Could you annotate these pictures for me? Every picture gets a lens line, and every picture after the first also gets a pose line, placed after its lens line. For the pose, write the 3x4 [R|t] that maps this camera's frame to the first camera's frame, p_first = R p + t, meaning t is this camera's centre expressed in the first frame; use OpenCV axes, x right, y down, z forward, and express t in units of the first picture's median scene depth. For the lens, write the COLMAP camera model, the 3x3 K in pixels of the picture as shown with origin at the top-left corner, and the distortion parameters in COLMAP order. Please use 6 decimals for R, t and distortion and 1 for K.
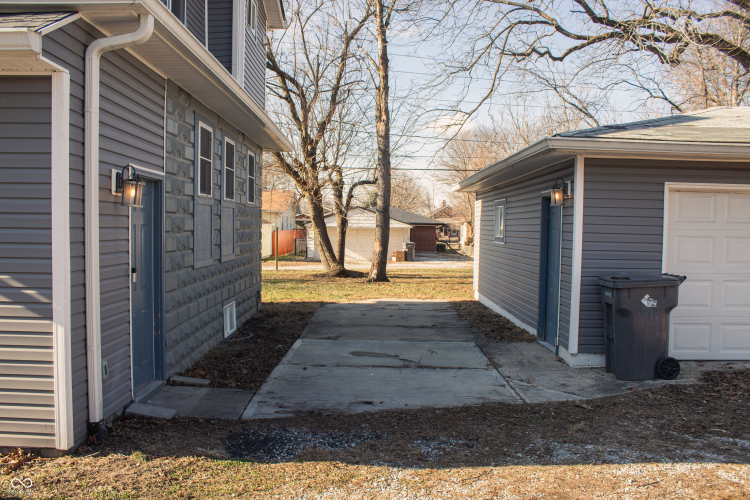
lens RADIAL K [[608.0, 0, 357.4], [0, 608.0, 252.3], [0, 0, 1]] dist [-0.171957, 0.147122]
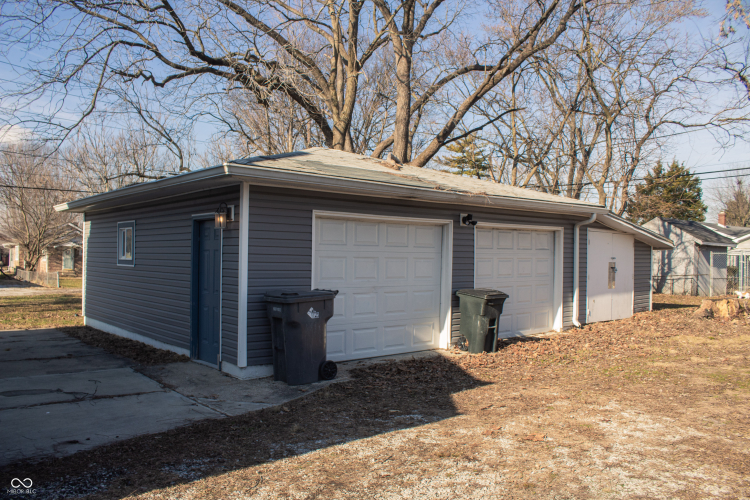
lens RADIAL K [[608.0, 0, 357.4], [0, 608.0, 252.3], [0, 0, 1]] dist [-0.171957, 0.147122]
pose [[0.754620, 0.003057, 0.656155, -0.188279], [0.023009, 0.999251, -0.031117, 0.002884], [-0.655758, 0.038579, 0.753985, 0.043372]]
